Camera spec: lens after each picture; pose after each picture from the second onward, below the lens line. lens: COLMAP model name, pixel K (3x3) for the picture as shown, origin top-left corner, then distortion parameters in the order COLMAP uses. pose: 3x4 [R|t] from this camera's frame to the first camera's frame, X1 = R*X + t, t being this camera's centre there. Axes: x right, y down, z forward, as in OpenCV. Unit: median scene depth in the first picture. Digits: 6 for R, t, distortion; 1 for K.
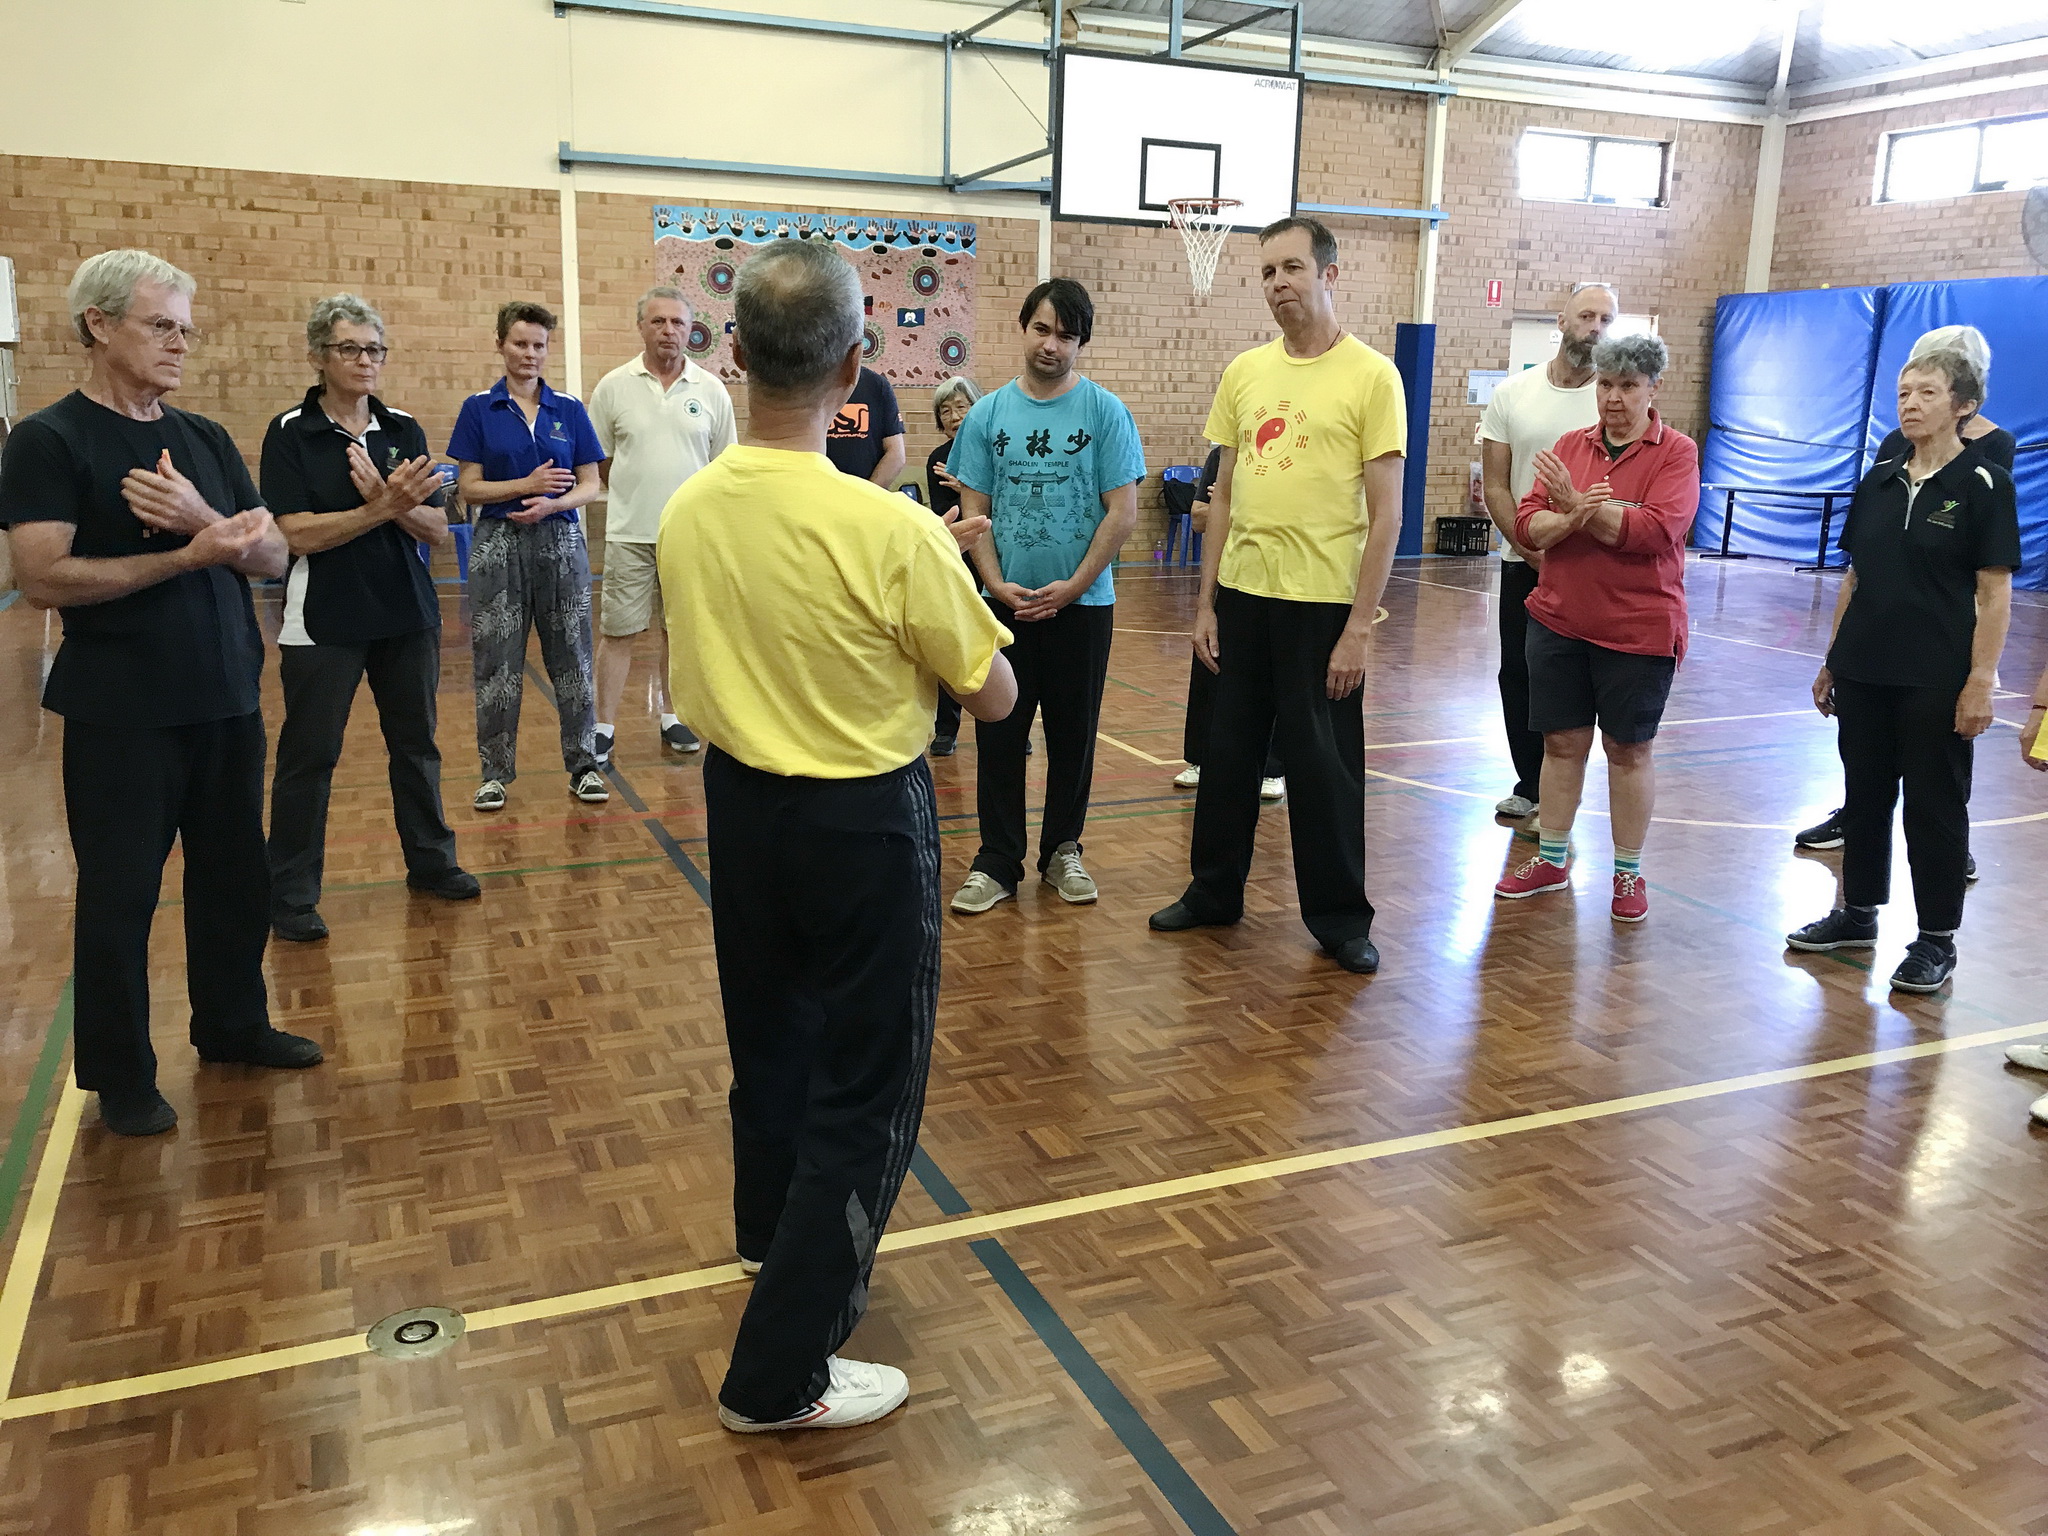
lens RADIAL K [[1688.7, 0, 1024.0], [0, 1688.7, 771.8], [0, 0, 1]] dist [-0.032103, 0.027580]
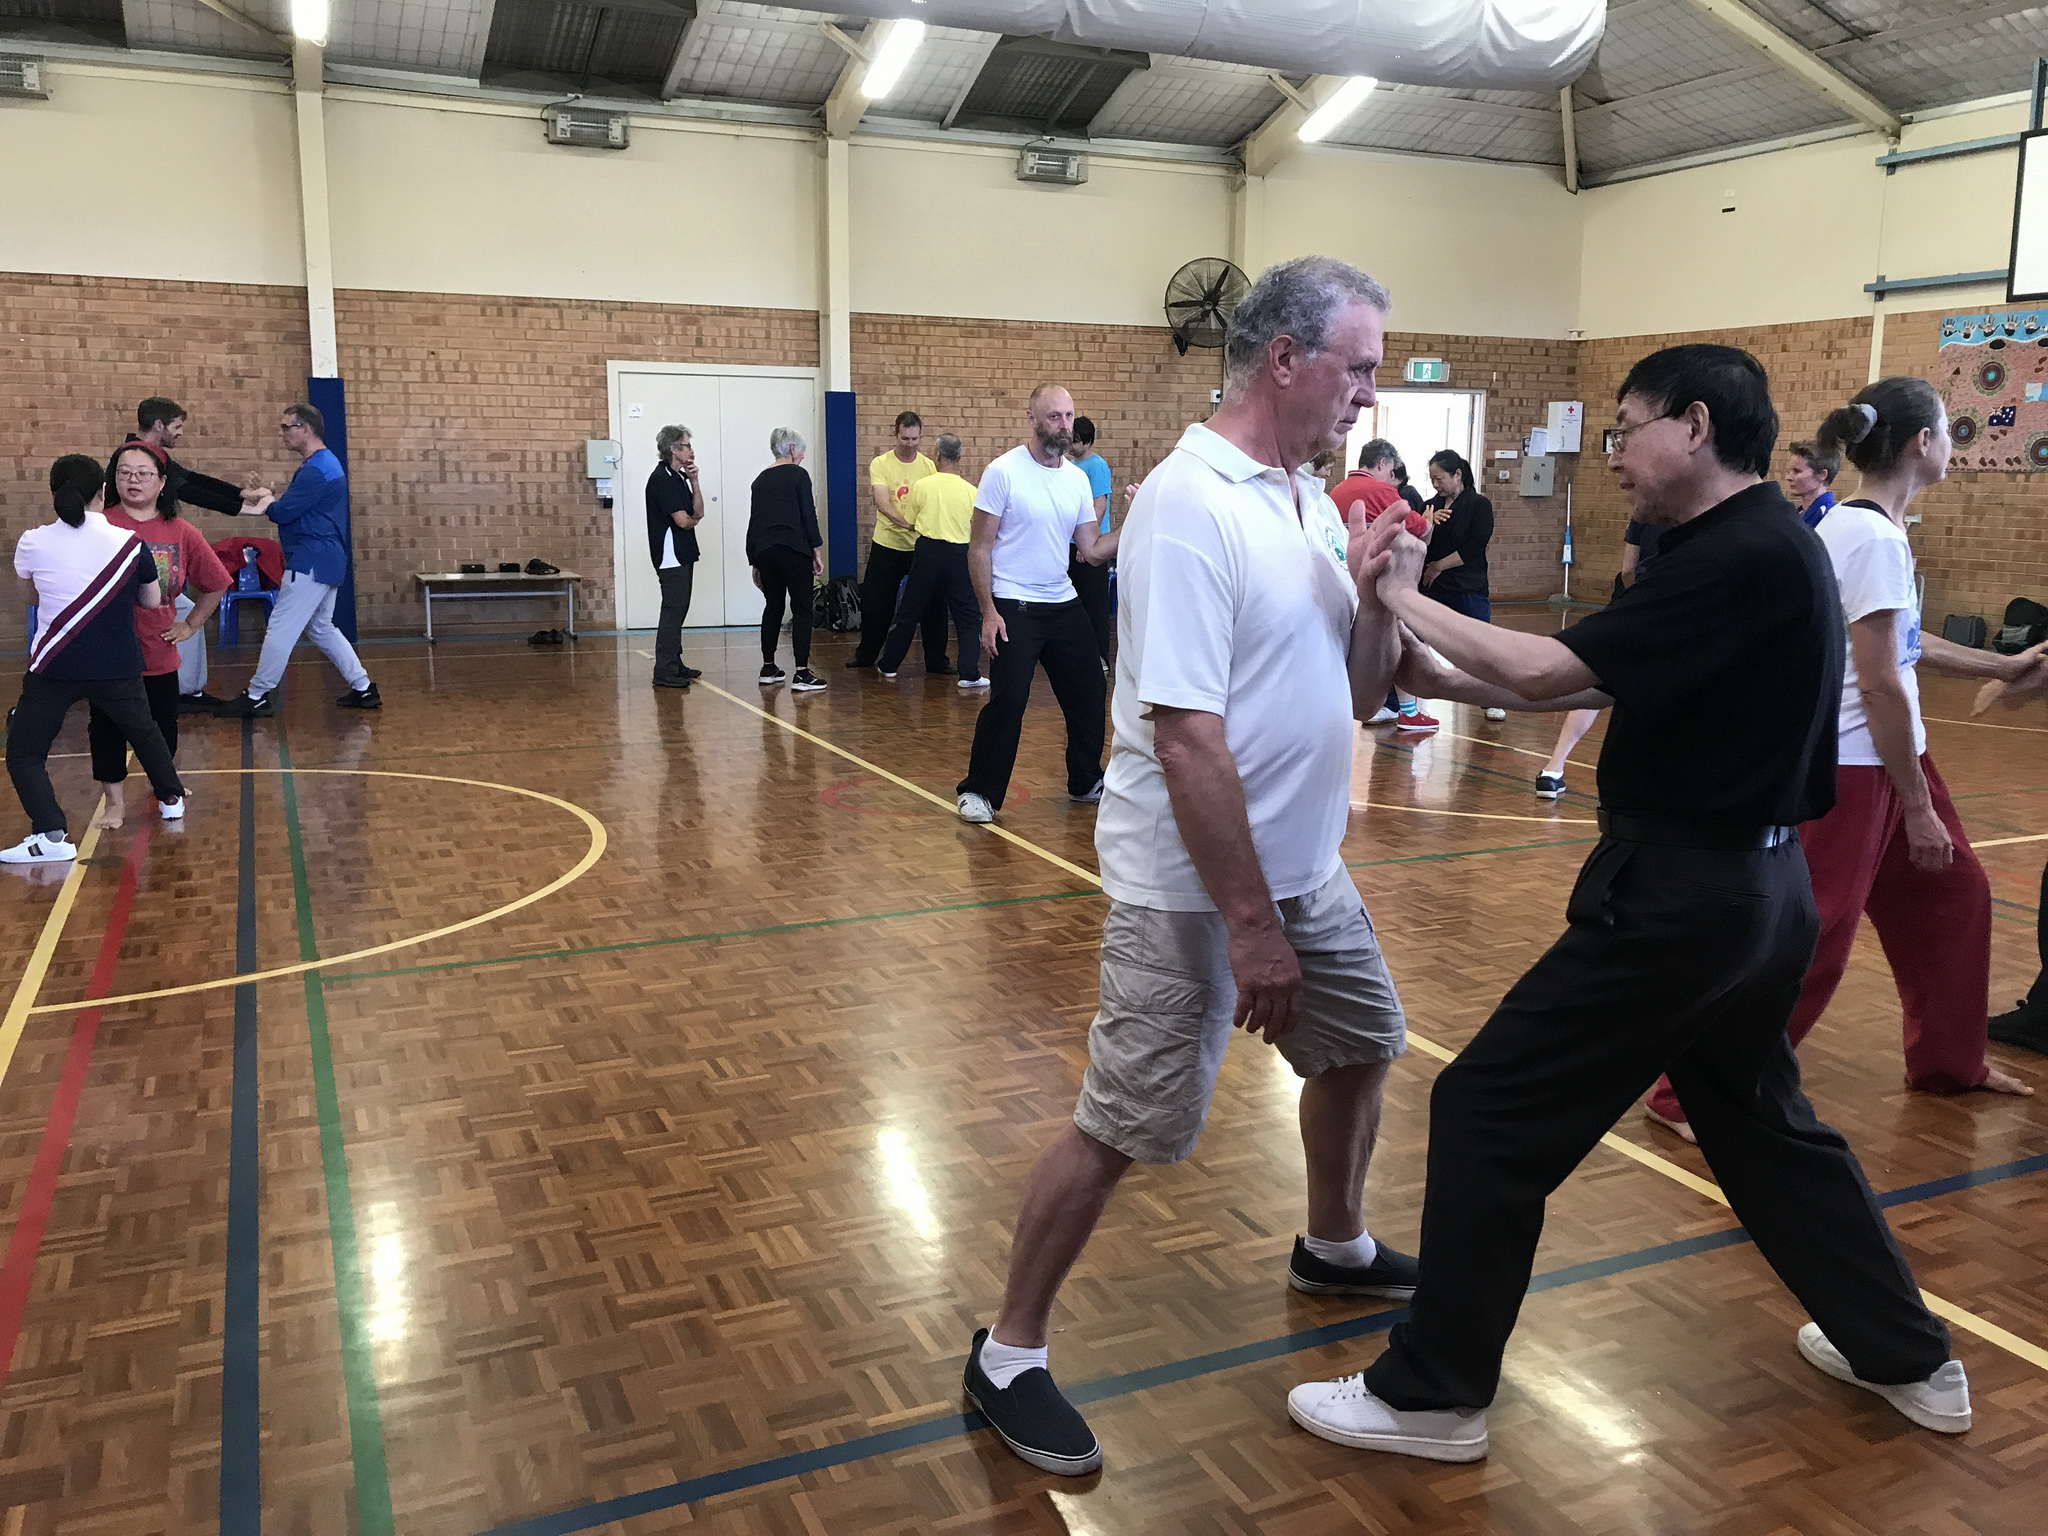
lens RADIAL K [[1688.7, 0, 1027.4], [0, 1688.7, 764.8], [0, 0, 1]] dist [-0.032103, 0.027580]
pose [[0.013411, 0.164064, -0.986358, 0.966559], [-0.201276, 0.966698, 0.158057, -0.101631], [0.979443, 0.196411, 0.045987, 0.411554]]
